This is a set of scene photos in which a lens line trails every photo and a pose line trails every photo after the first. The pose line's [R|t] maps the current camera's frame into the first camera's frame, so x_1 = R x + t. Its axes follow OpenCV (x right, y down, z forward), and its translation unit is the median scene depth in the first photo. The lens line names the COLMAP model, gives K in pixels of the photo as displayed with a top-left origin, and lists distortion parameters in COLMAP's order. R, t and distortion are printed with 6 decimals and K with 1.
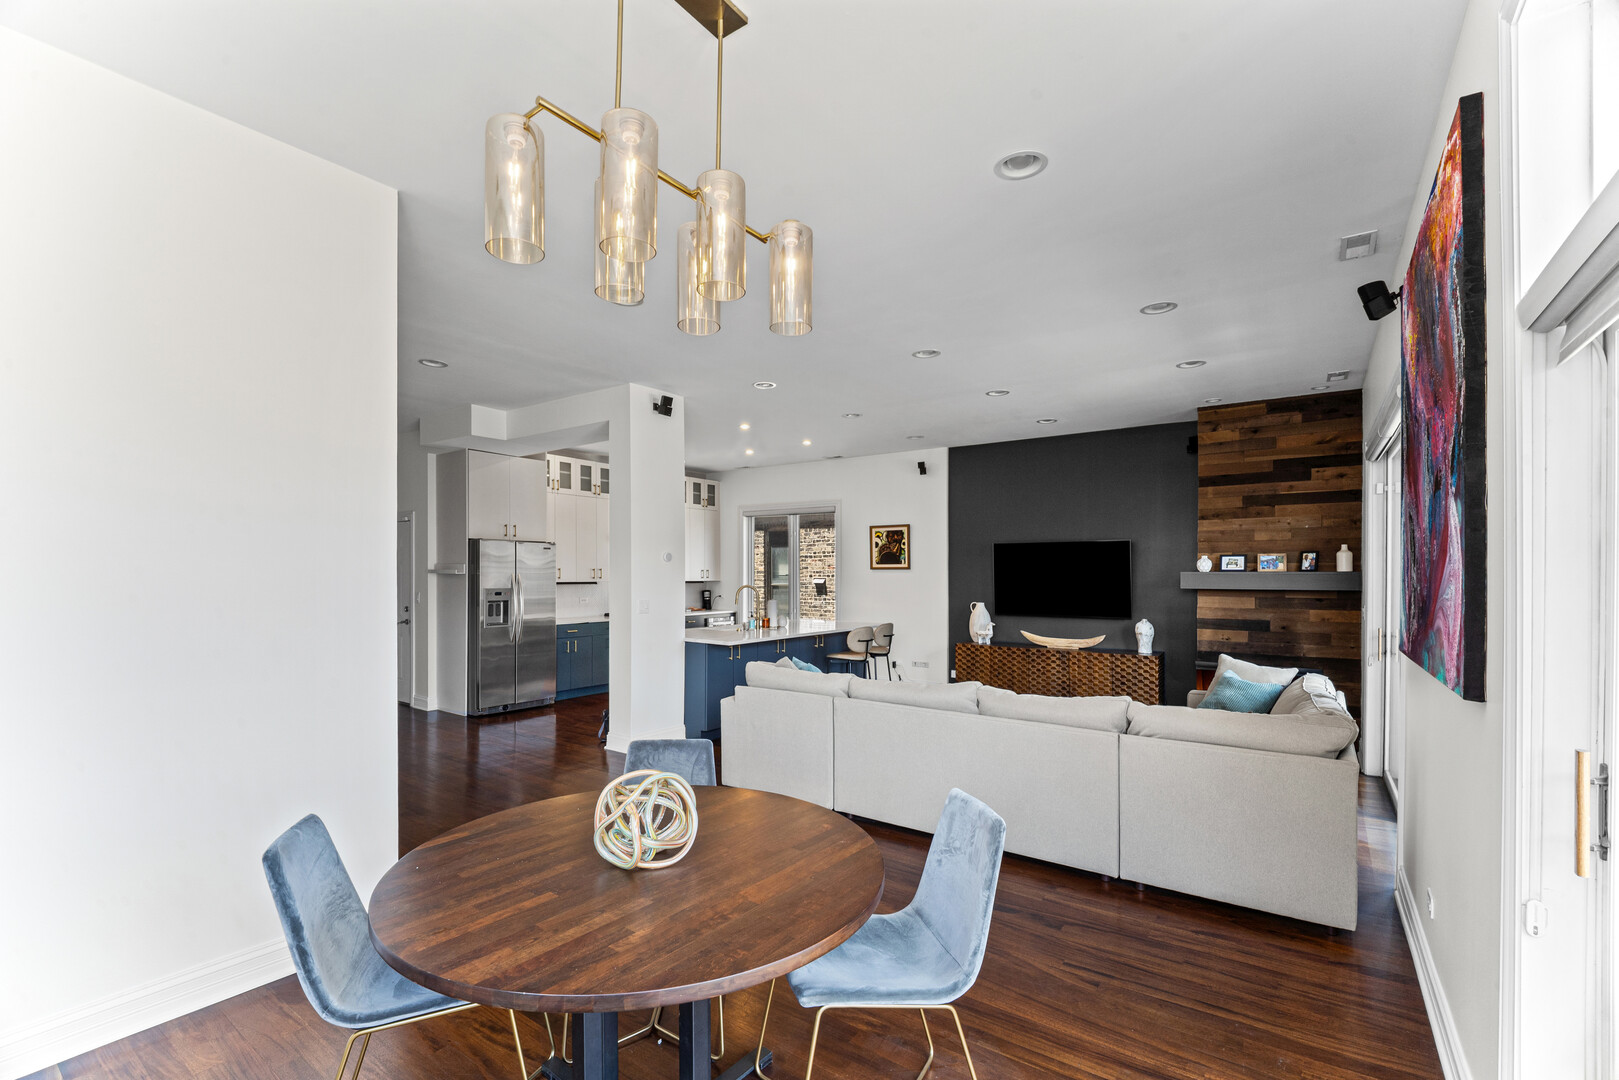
lens RADIAL K [[704.9, 0, 813.8], [0, 704.9, 561.6], [0, 0, 1]] dist [0.018471, -0.020713]
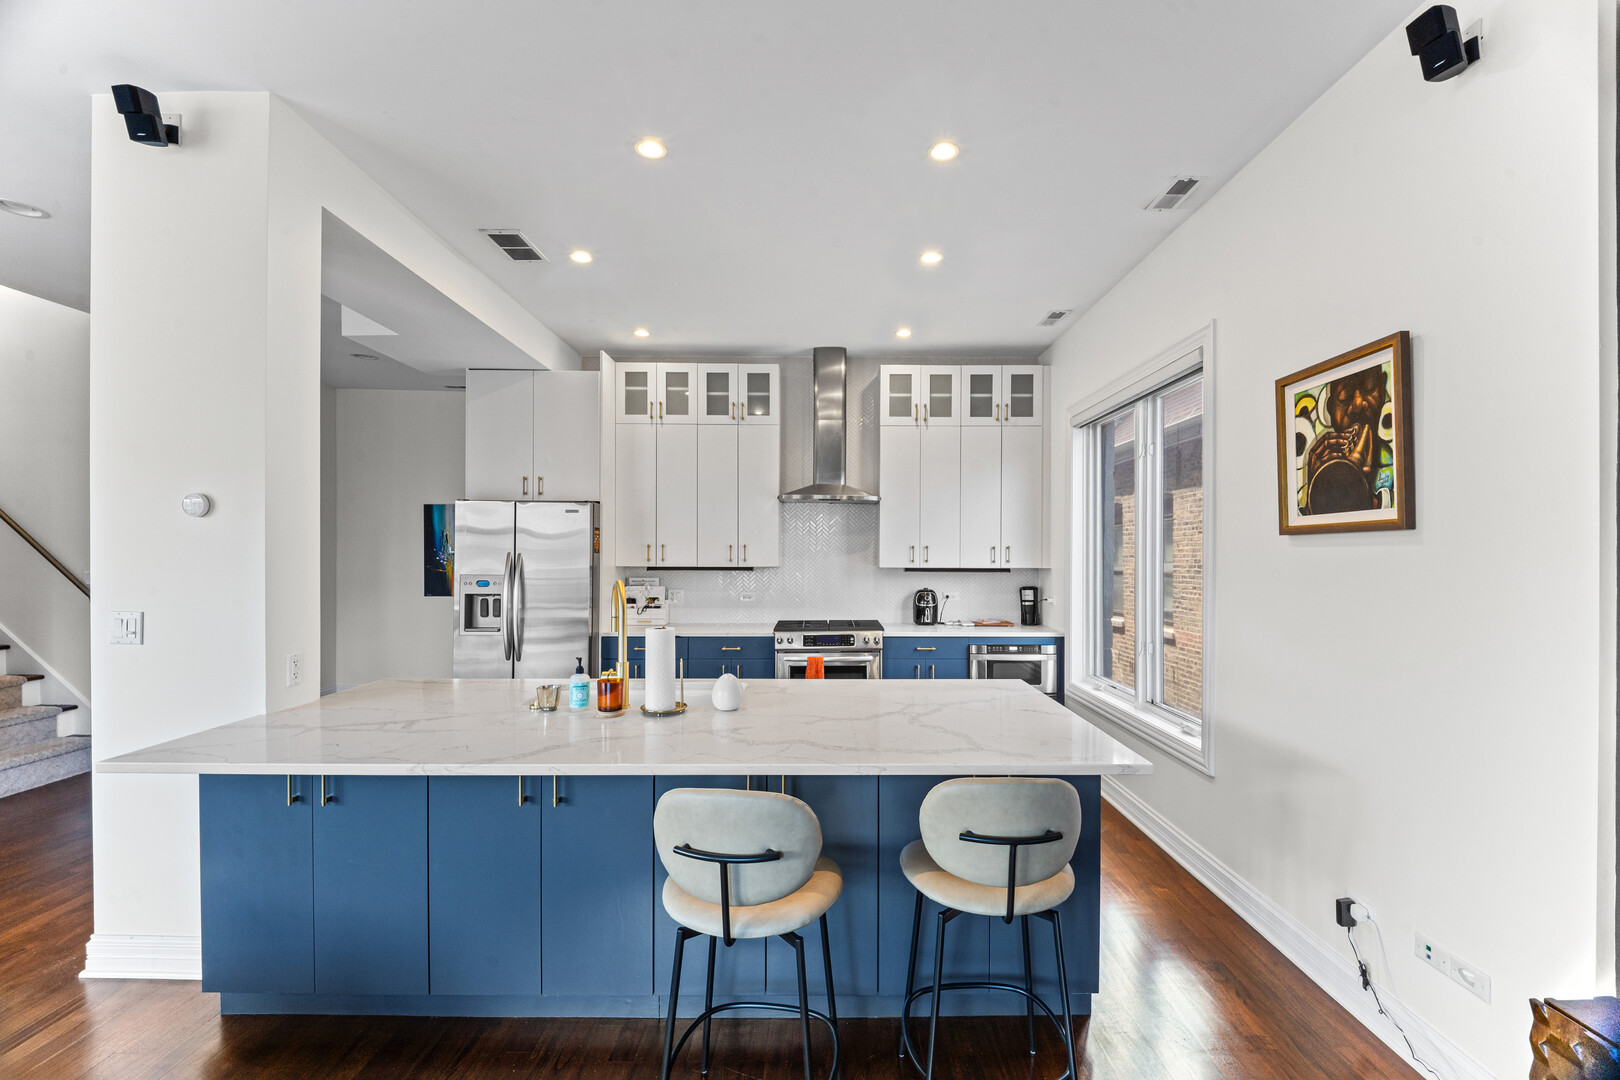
lens RADIAL K [[705.3, 0, 814.3], [0, 705.3, 561.6], [0, 0, 1]] dist [0.018471, -0.020713]
pose [[0.574135, 0.004902, -0.818746, 0.206373], [0.012169, 0.999821, 0.014520, 0.015536], [0.818671, -0.018300, 0.573972, 0.689405]]
